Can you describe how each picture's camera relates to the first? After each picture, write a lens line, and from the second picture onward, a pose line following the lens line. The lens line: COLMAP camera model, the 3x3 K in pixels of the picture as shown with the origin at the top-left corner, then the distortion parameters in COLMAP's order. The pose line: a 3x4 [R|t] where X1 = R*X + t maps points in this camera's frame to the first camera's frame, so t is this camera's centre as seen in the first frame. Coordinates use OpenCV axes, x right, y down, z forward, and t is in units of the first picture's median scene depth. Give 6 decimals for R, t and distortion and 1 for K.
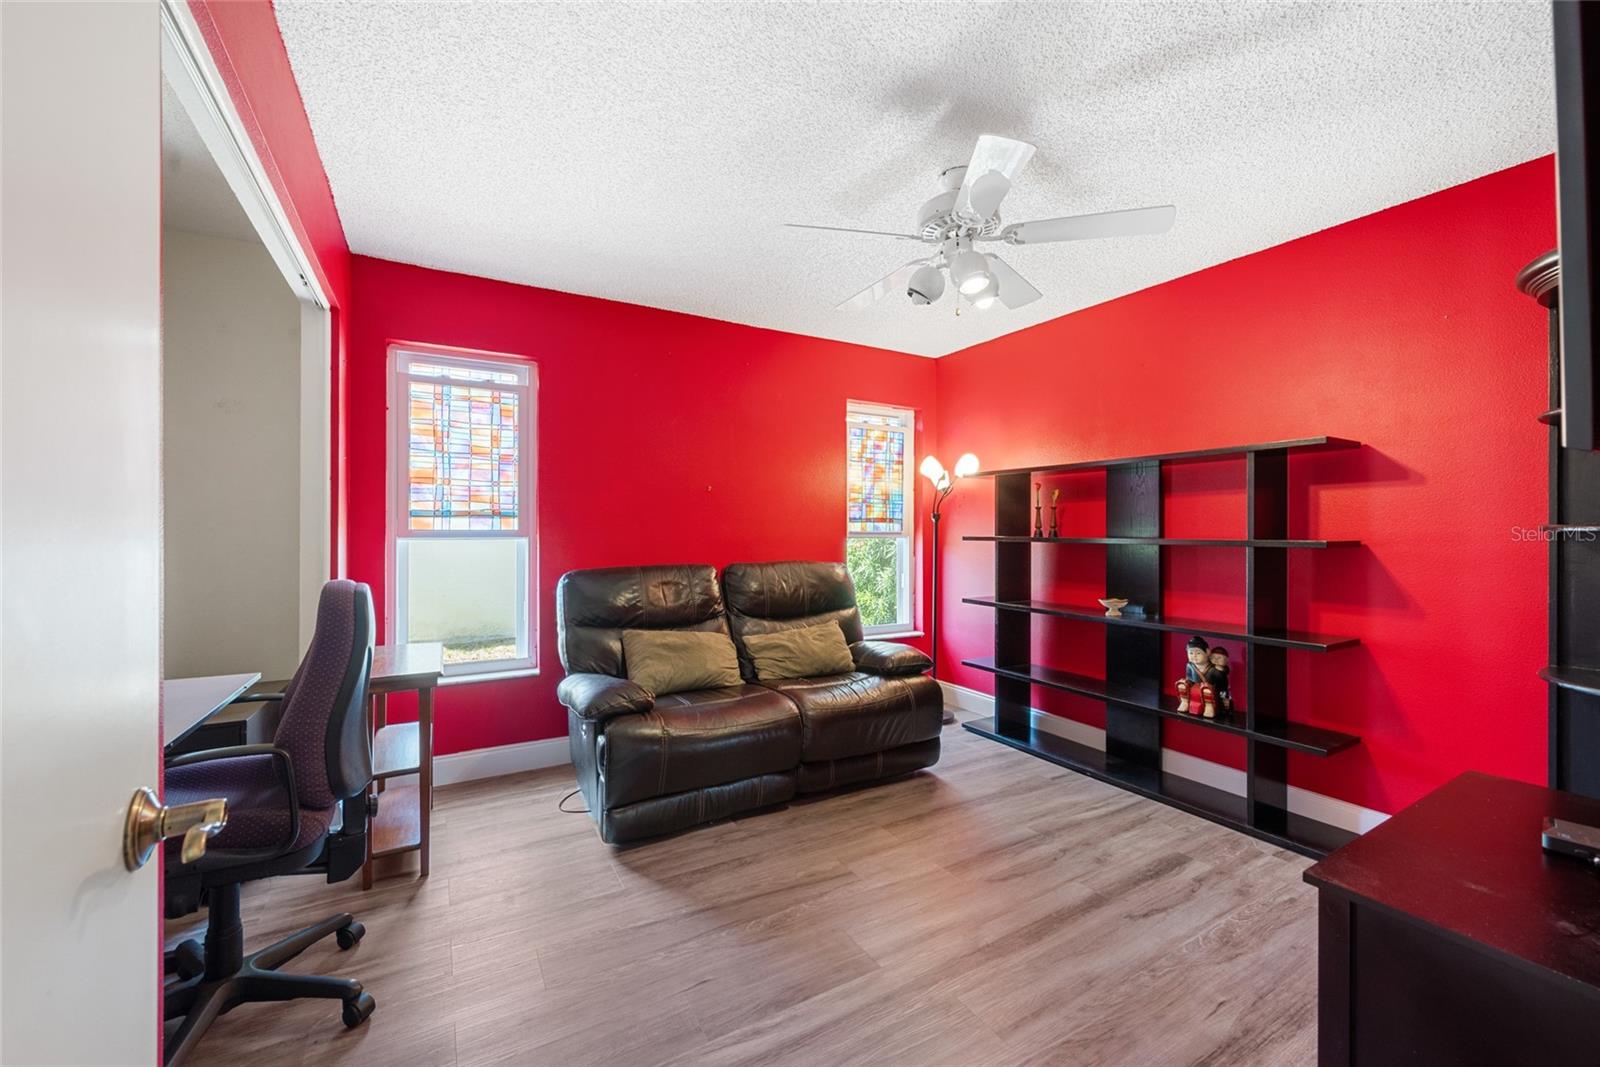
lens RADIAL K [[632.5, 0, 800.9], [0, 632.5, 534.0], [0, 0, 1]] dist [-0.000399, -0.000008]
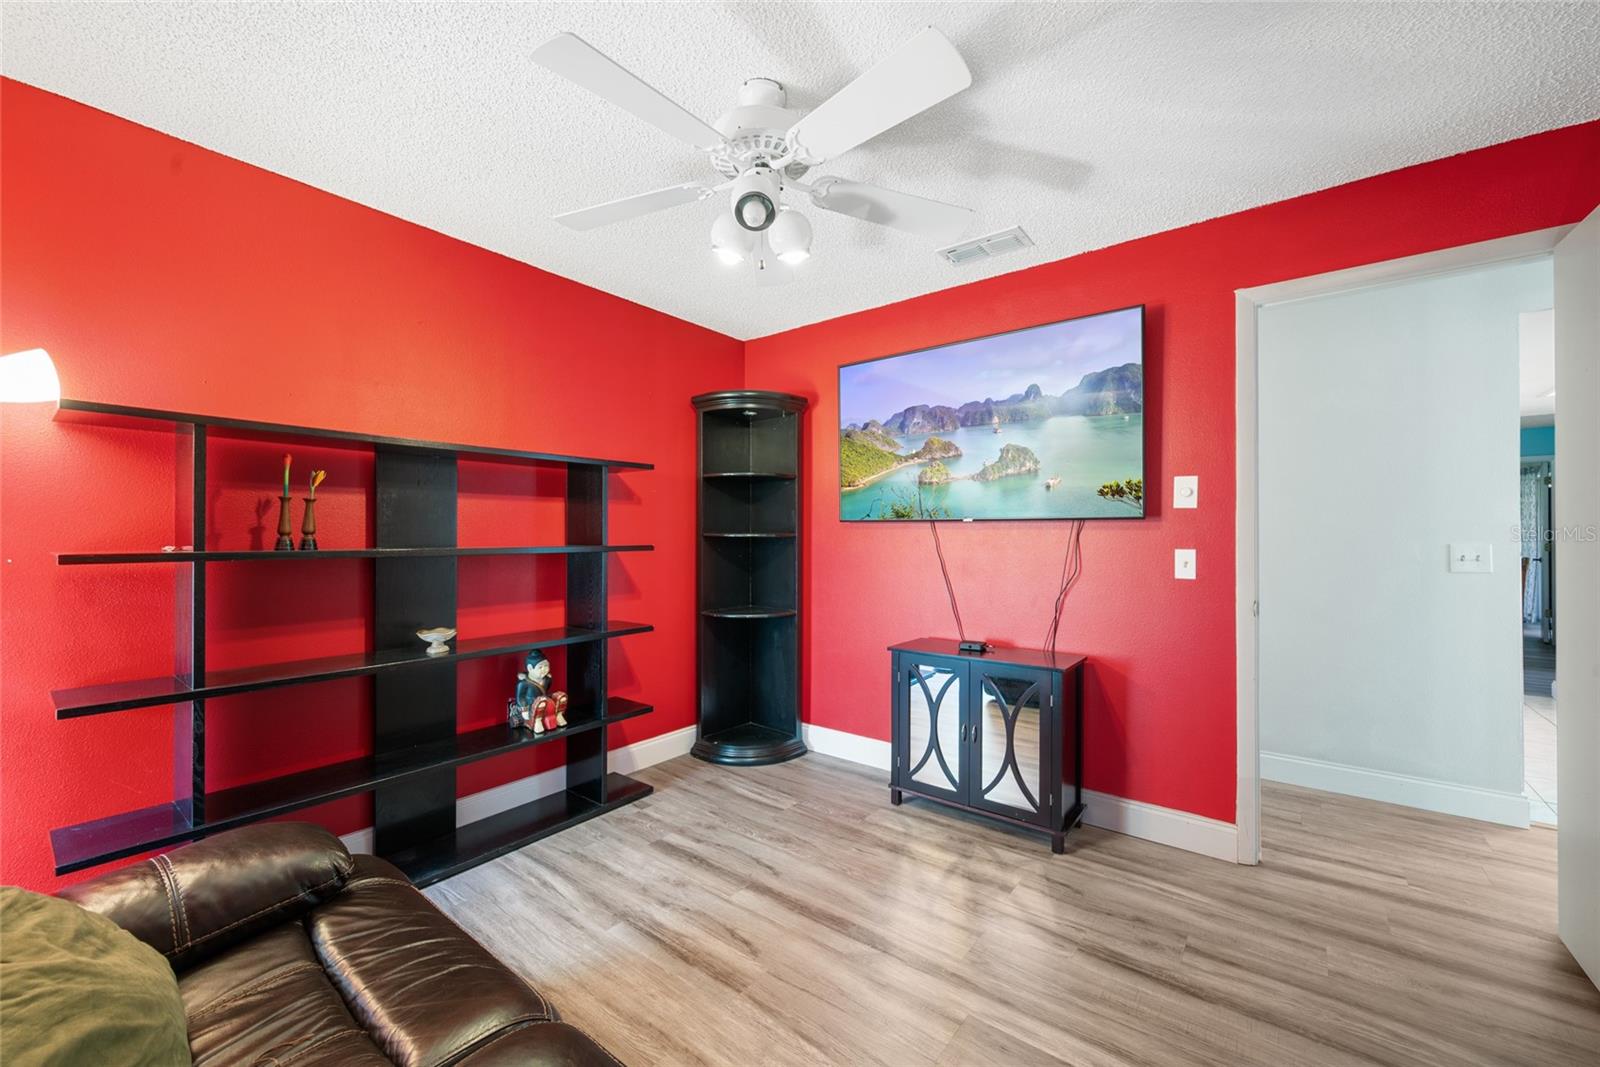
lens RADIAL K [[632.5, 0, 801.5], [0, 632.5, 525.2], [0, 0, 1]] dist [-0.000399, -0.000008]
pose [[-0.373975, 0.005366, 0.927423, -0.453017], [0.002530, 0.999985, -0.004765, -0.020232], [-0.927435, 0.000564, -0.373983, 1.105739]]
